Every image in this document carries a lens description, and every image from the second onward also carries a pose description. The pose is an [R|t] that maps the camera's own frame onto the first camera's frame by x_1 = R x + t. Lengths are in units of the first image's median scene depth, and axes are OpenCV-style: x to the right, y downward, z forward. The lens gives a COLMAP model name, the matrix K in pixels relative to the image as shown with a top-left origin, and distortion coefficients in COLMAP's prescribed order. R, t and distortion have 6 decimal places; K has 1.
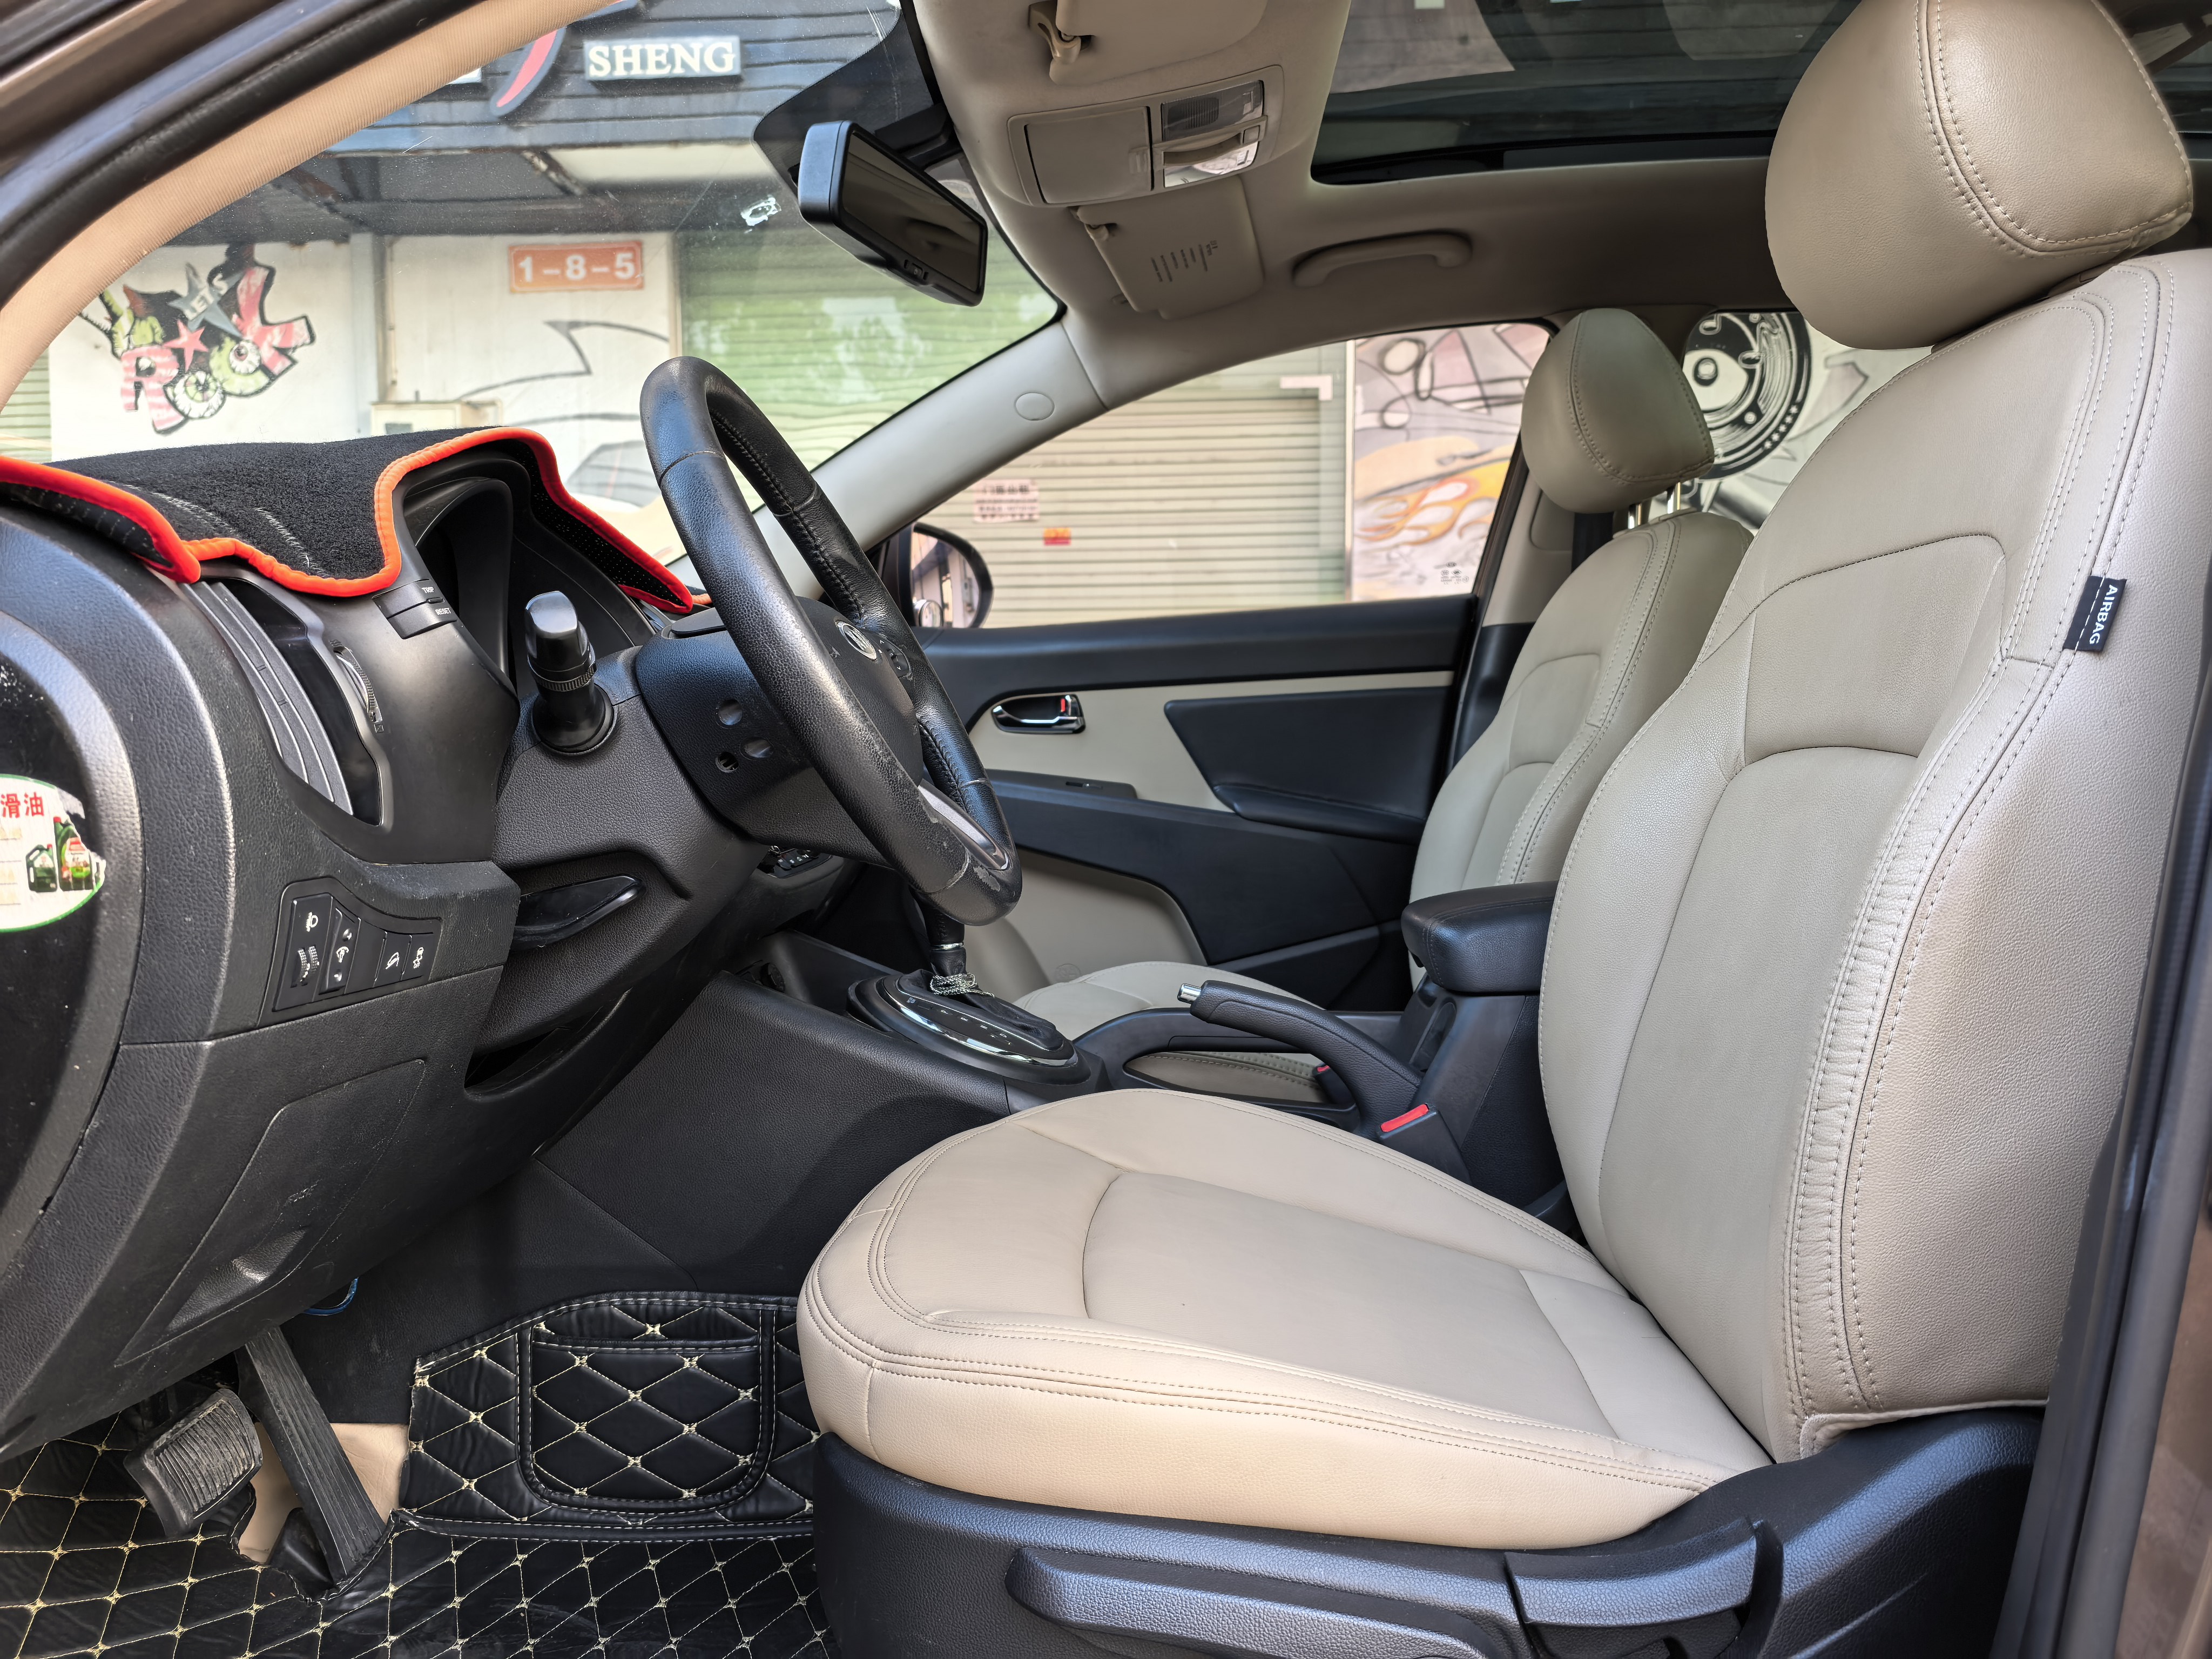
lens RADIAL K [[1558.2, 0, 1099.9], [0, 1558.2, 818.4], [0, 0, 1]] dist [0.010328, -0.014112]
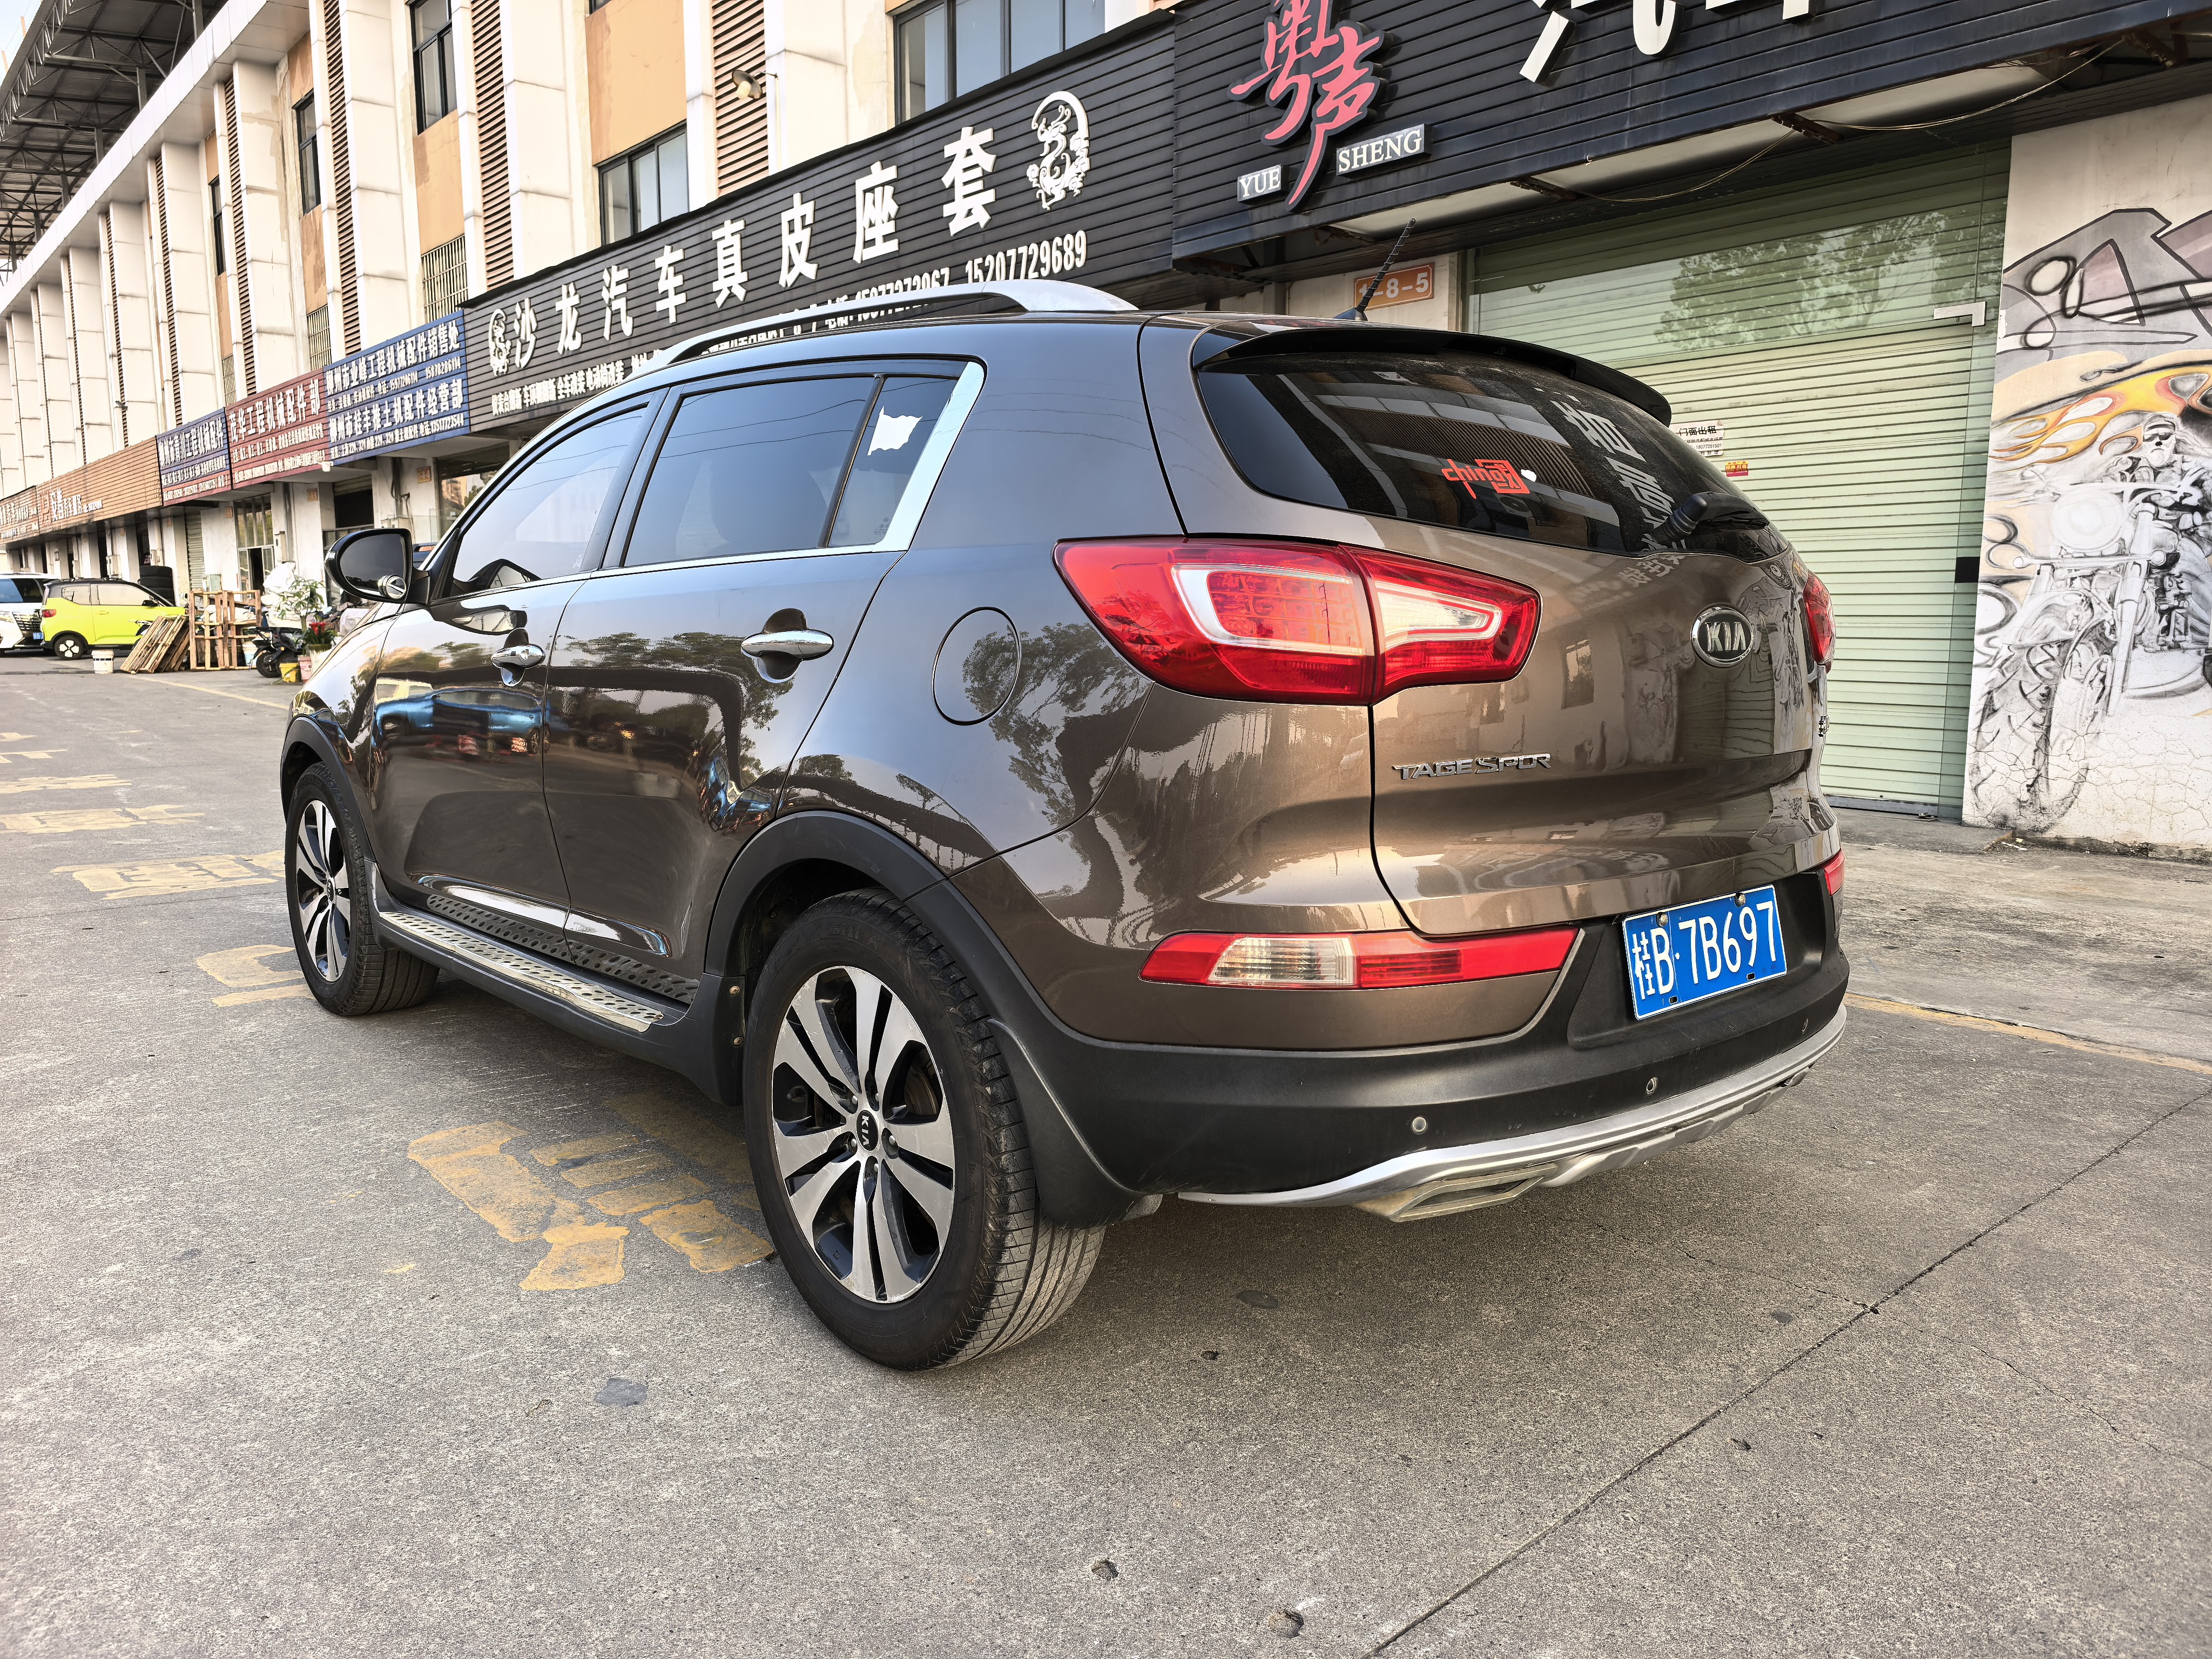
lens RADIAL K [[1558.2, 0, 1094.4], [0, 1558.2, 814.4], [0, 0, 1]] dist [0.010328, -0.014112]
pose [[0.709472, 0.101178, -0.697433, 0.491974], [-0.061564, 0.994755, 0.081684, 0.007059], [0.702040, -0.015016, 0.711980, -0.161257]]
